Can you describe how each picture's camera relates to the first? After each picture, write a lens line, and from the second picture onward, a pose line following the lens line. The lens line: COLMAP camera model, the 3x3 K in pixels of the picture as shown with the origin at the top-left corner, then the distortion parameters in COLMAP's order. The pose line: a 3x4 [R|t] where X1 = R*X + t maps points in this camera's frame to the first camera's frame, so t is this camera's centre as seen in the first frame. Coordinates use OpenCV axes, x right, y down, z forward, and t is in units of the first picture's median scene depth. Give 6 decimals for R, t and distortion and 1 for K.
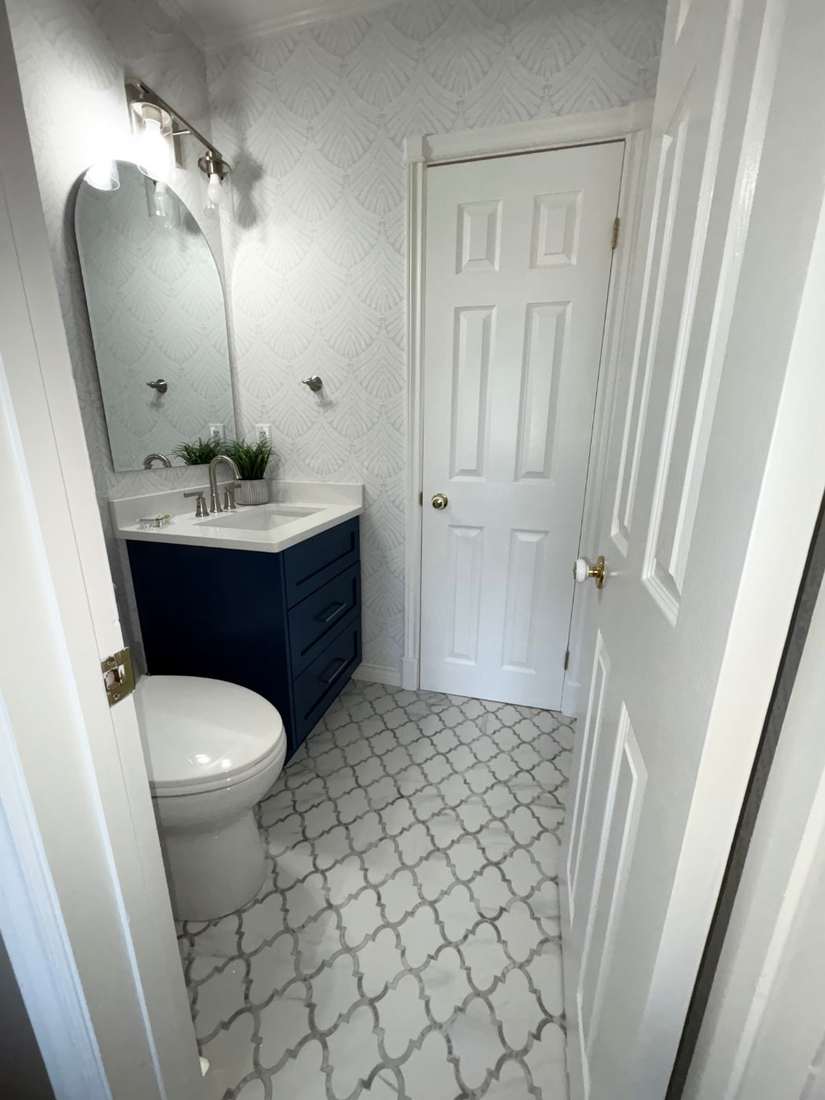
lens RADIAL K [[437.8, 0, 412.1], [0, 437.8, 550.0], [0, 0, 1]] dist [0.002162, 0.000047]
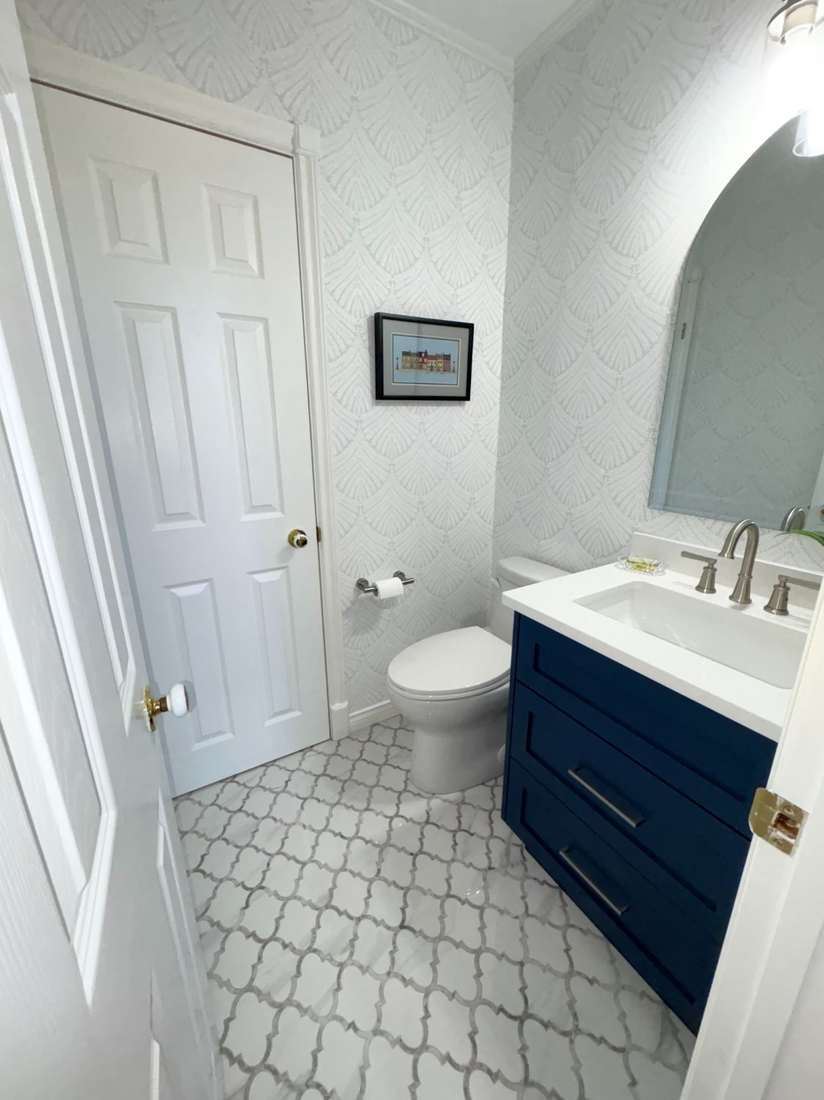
lens RADIAL K [[437.8, 0, 412.2], [0, 437.8, 549.5], [0, 0, 1]] dist [0.002162, 0.000047]
pose [[-0.690171, 0.196333, -0.696503, 0.388611], [-0.195269, 0.876260, 0.440498, -0.403669], [0.696803, 0.440024, -0.566432, 1.157695]]
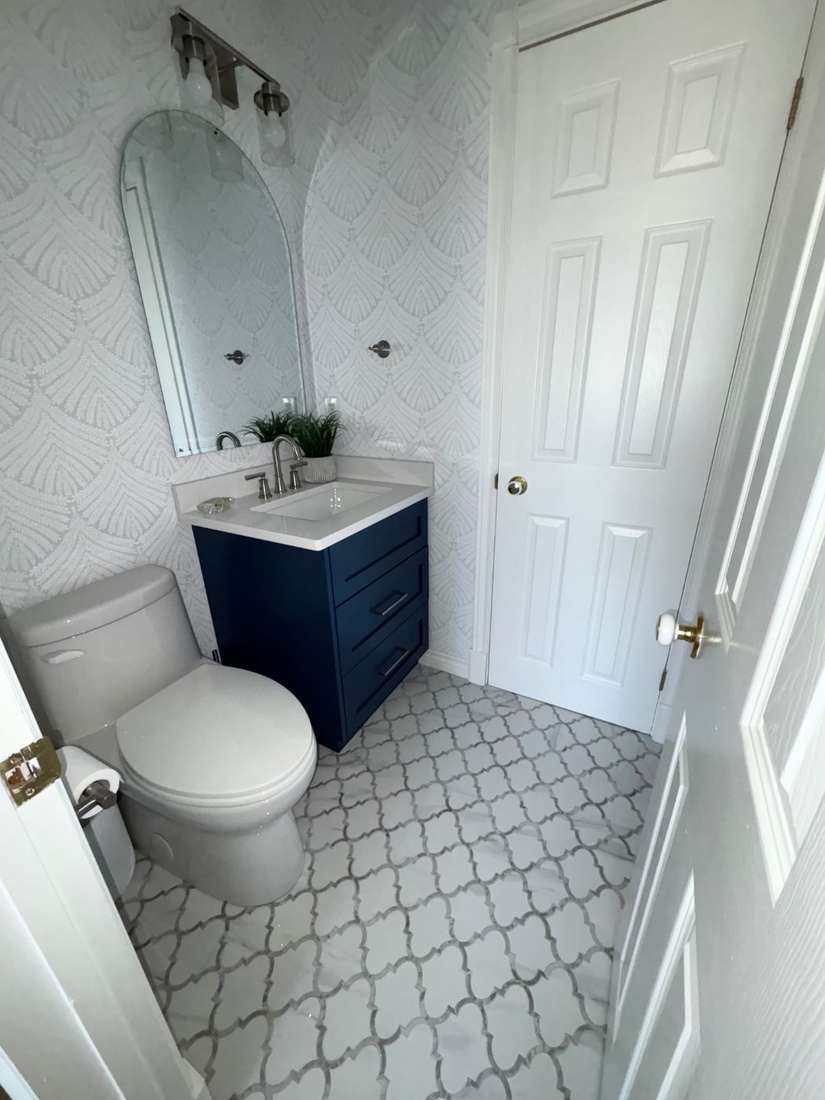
lens RADIAL K [[437.8, 0, 412.7], [0, 437.8, 549.4], [0, 0, 1]] dist [0.002162, 0.000047]
pose [[0.971149, 0.058489, -0.231191, 0.084075], [-0.032852, 0.993026, 0.113227, -0.093563], [0.236201, -0.102365, 0.966297, 0.130316]]
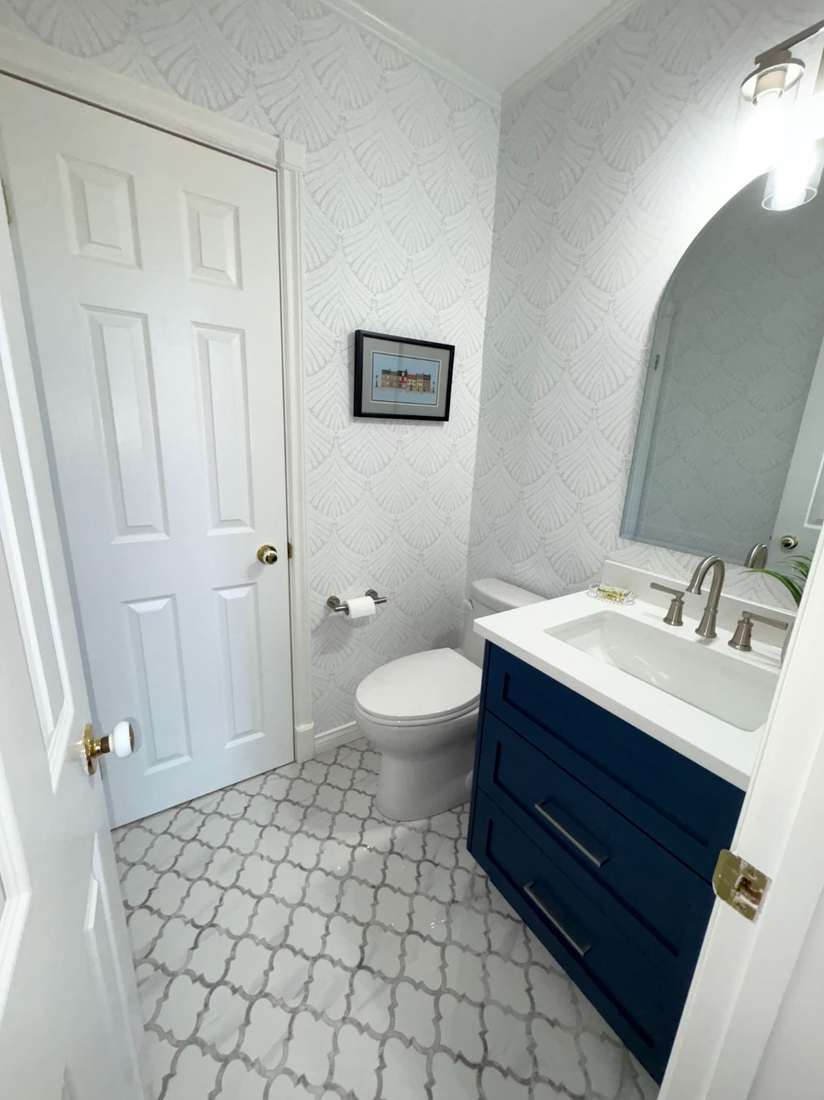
lens RADIAL K [[437.8, 0, 412.3], [0, 437.8, 549.7], [0, 0, 1]] dist [0.002162, 0.000047]
pose [[-0.658286, 0.158002, -0.735999, 0.367899], [-0.246797, 0.878384, 0.409307, -0.421157], [0.711161, 0.451084, -0.539234, 1.143783]]
